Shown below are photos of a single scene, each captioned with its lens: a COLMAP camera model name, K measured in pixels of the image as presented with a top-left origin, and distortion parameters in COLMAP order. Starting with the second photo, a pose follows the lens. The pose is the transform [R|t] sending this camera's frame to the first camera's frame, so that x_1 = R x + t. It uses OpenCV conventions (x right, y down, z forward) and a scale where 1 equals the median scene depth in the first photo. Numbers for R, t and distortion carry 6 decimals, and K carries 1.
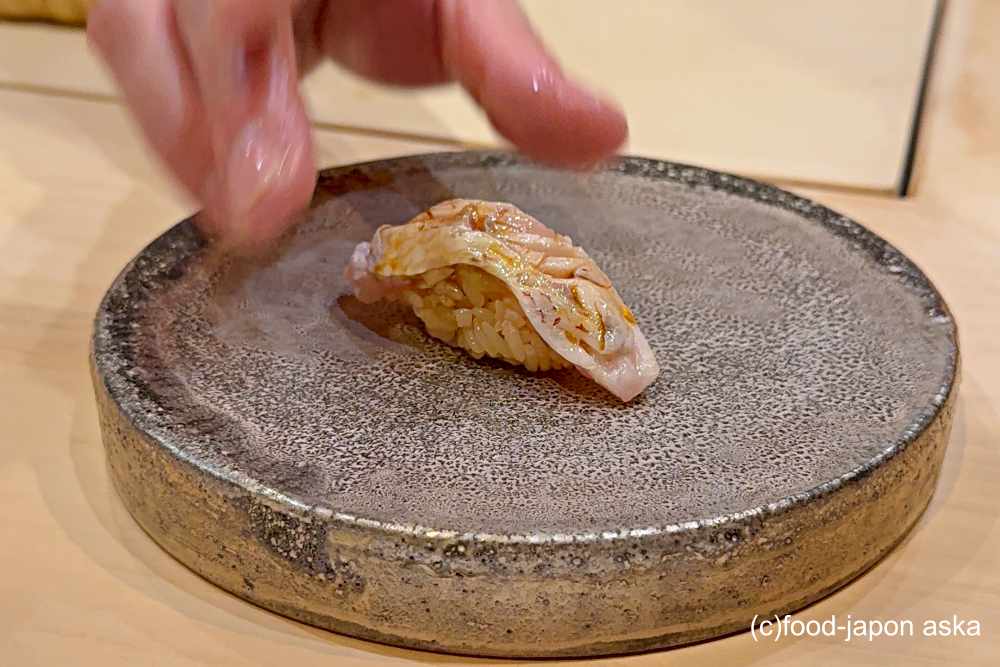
lens RADIAL K [[1515.1, 0, 509.0], [0, 1515.1, 342.9], [0, 0, 1]] dist [0.141897, 0.000000]
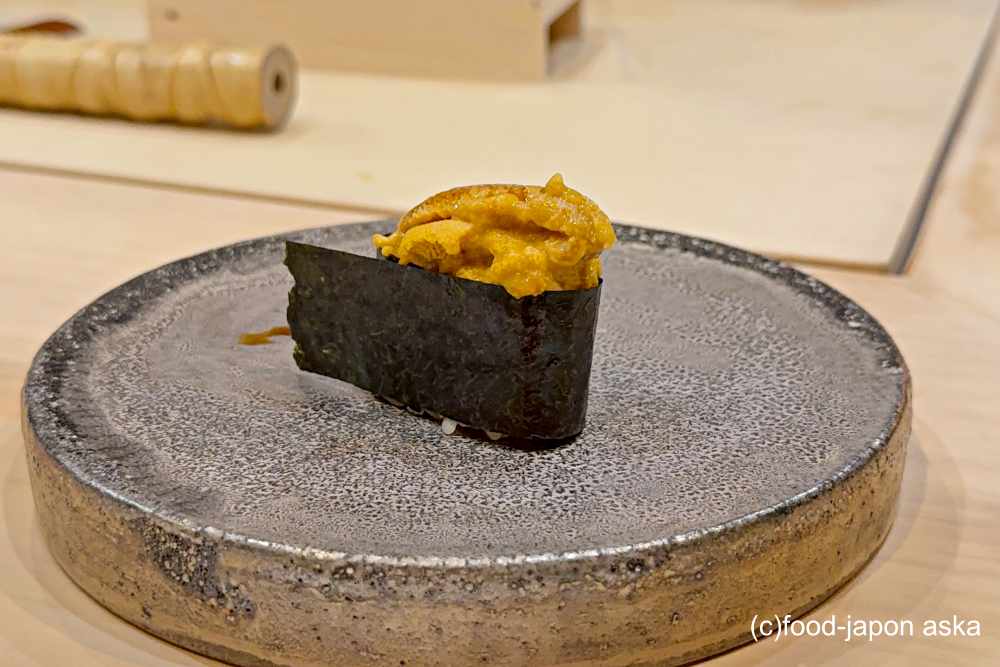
lens RADIAL K [[1515.1, 0, 501.3], [0, 1515.1, 343.3], [0, 0, 1]] dist [0.141897, 0.000000]
pose [[0.997577, 0.013419, -0.068263, 0.113521], [-0.019960, 0.995176, -0.096057, 0.072941], [0.066645, 0.097187, 0.993032, 0.028486]]
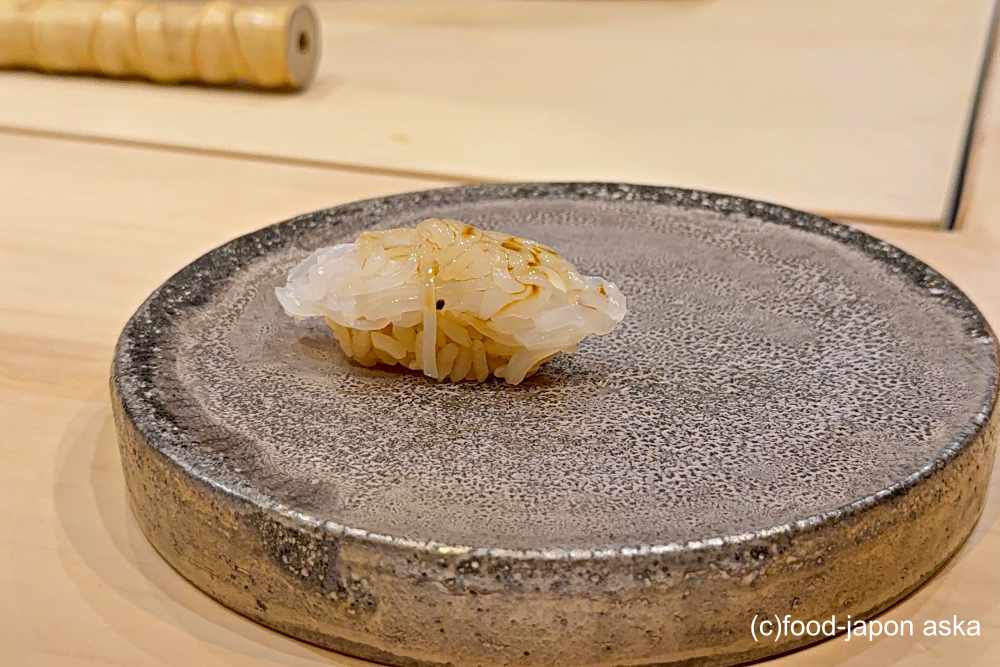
lens RADIAL K [[1515.1, 0, 493.2], [0, 1515.1, 338.7], [0, 0, 1]] dist [0.141897, 0.000000]
pose [[0.998698, -0.005297, -0.050737, 0.026391], [0.002612, 0.998600, -0.052836, 0.038020], [0.050945, 0.052634, 0.997313, 0.026010]]
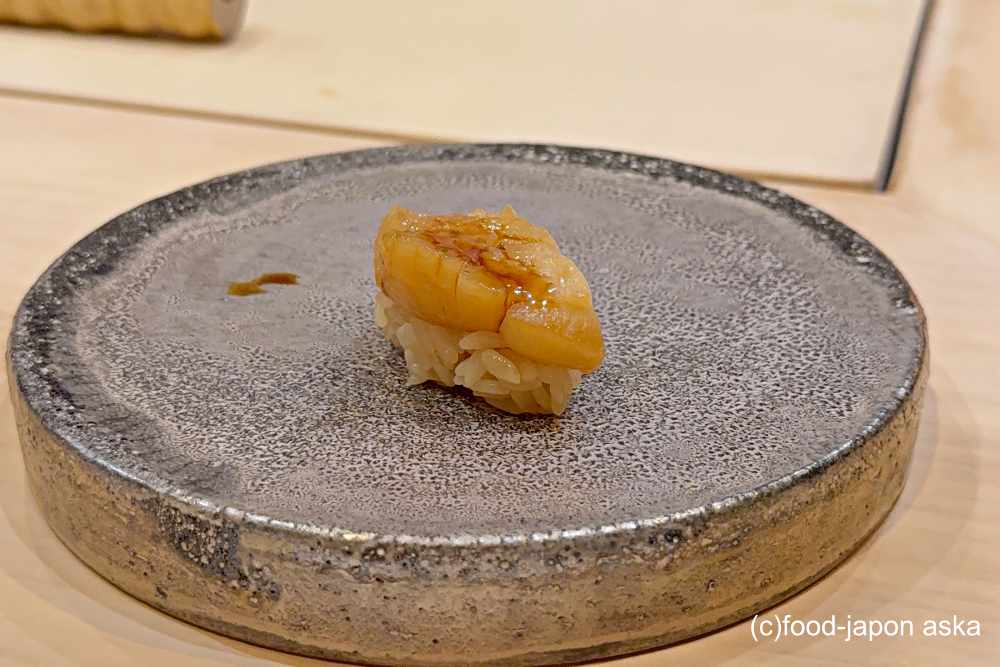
lens RADIAL K [[1515.1, 0, 503.3], [0, 1515.1, 342.0], [0, 0, 1]] dist [0.141897, 0.000000]
pose [[0.999871, -0.006220, -0.014834, 0.051527], [0.005993, 0.999865, -0.015314, 0.019019], [0.014928, 0.015224, 0.999773, 0.059600]]
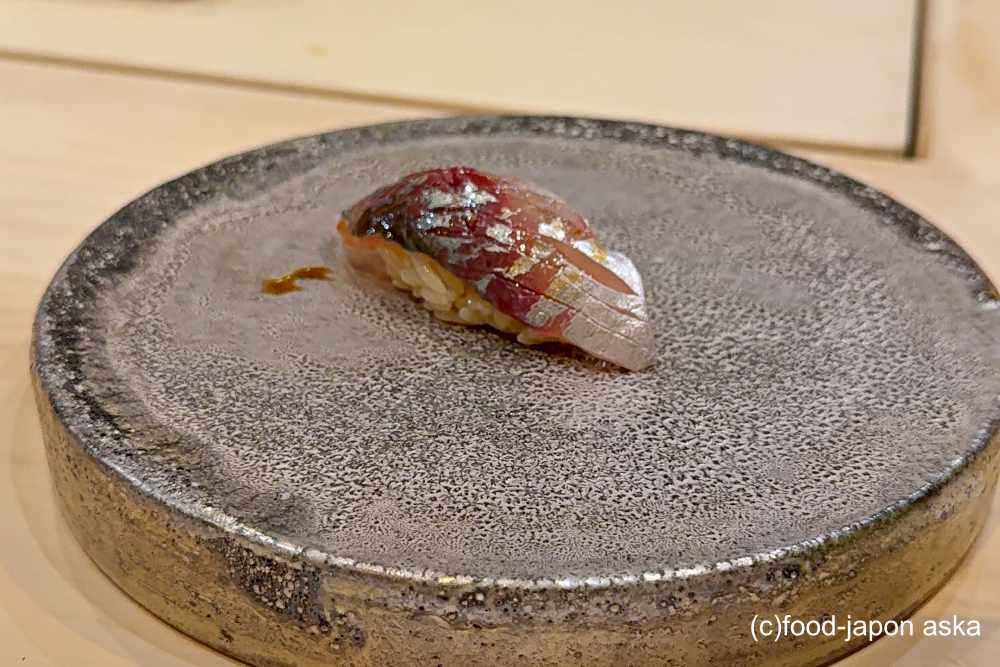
lens RADIAL K [[1515.1, 0, 506.6], [0, 1515.1, 340.0], [0, 0, 1]] dist [0.141897, 0.000000]
pose [[0.998945, -0.019015, 0.041797, -0.043692], [0.017641, 0.999300, 0.032998, -0.032979], [-0.042396, -0.032226, 0.998581, 0.130769]]
